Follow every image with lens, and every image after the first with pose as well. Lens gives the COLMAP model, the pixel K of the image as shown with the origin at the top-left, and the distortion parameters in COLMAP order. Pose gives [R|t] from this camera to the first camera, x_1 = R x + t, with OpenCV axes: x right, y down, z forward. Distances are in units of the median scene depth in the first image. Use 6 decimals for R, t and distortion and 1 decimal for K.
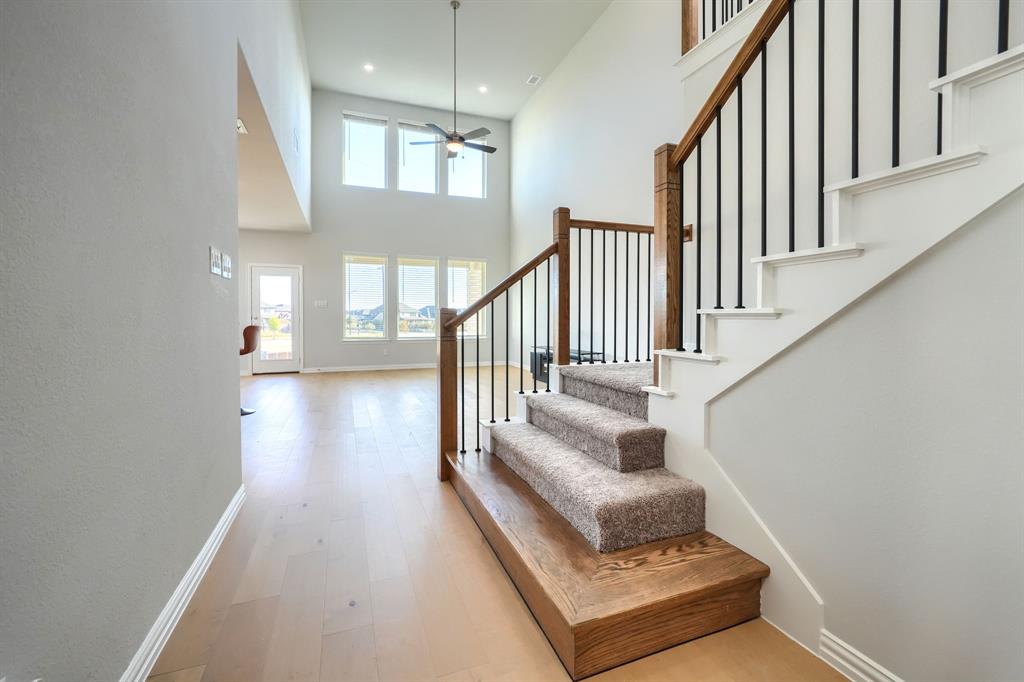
lens RADIAL K [[439.7, 0, 512.5], [0, 439.7, 326.8], [0, 0, 1]] dist [-0.010736, 0.000710]
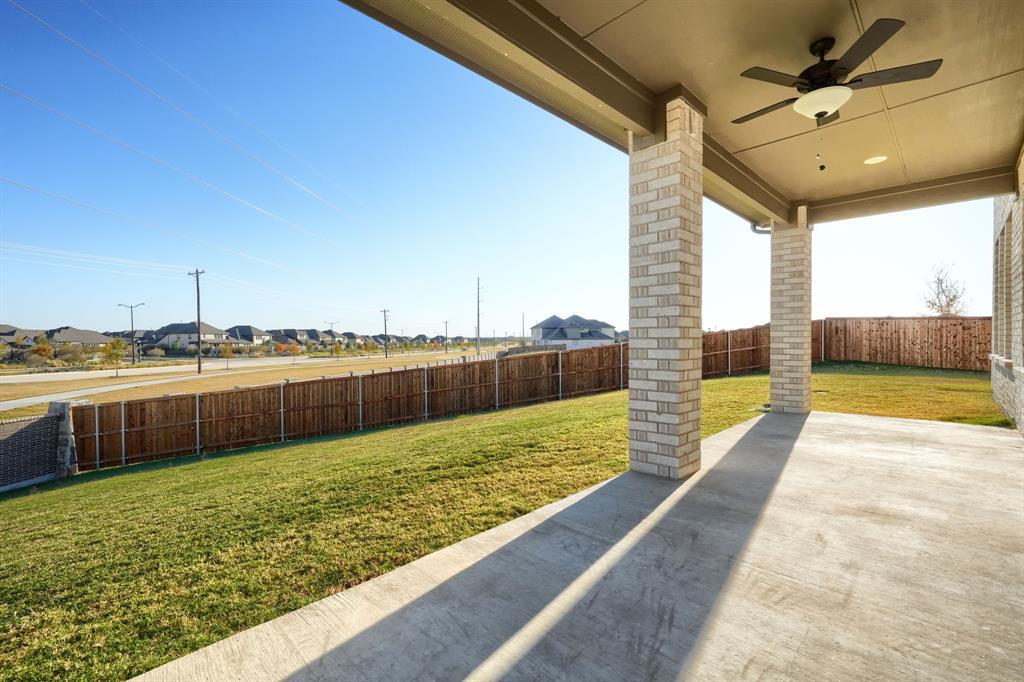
lens RADIAL K [[439.7, 0, 516.3], [0, 439.7, 341.0], [0, 0, 1]] dist [-0.010736, 0.000710]
pose [[0.920167, -0.010280, 0.391391, -0.870915], [0.016512, 0.999785, -0.012561, 0.001300], [-0.391178, 0.018021, 0.920139, 1.052470]]
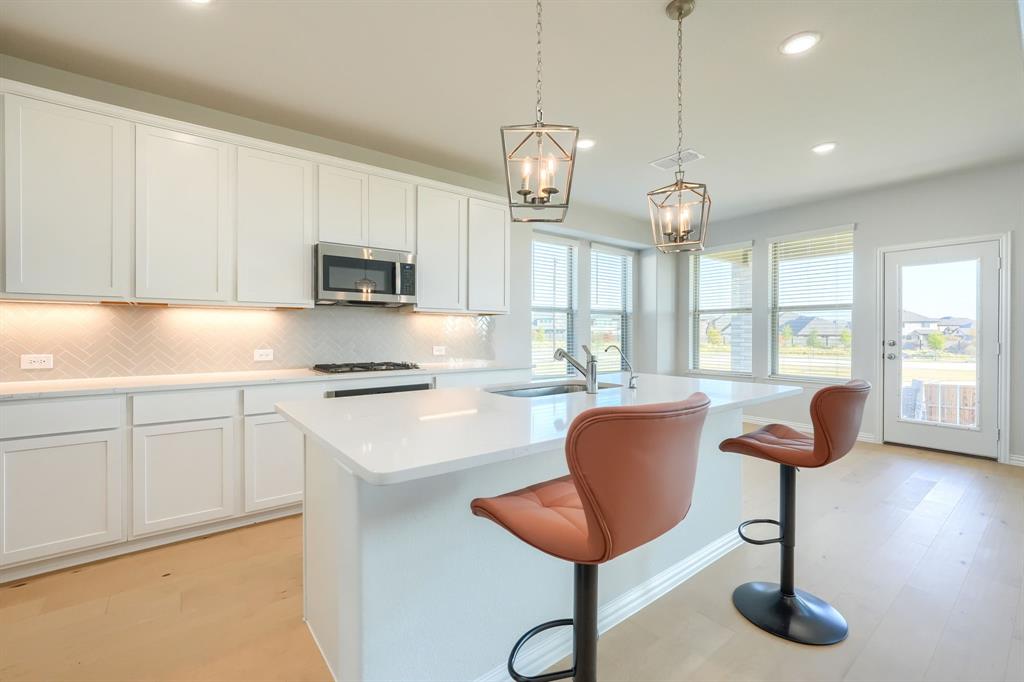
lens RADIAL K [[435.8, 0, 503.0], [0, 435.8, 333.5], [0, 0, 1]] dist [-0.008444, 0.002866]
pose [[0.283225, 0.003086, -0.959048, -0.183642], [-0.022030, 0.999752, -0.003289, -0.018606], [0.958800, 0.022060, 0.283223, 0.343344]]
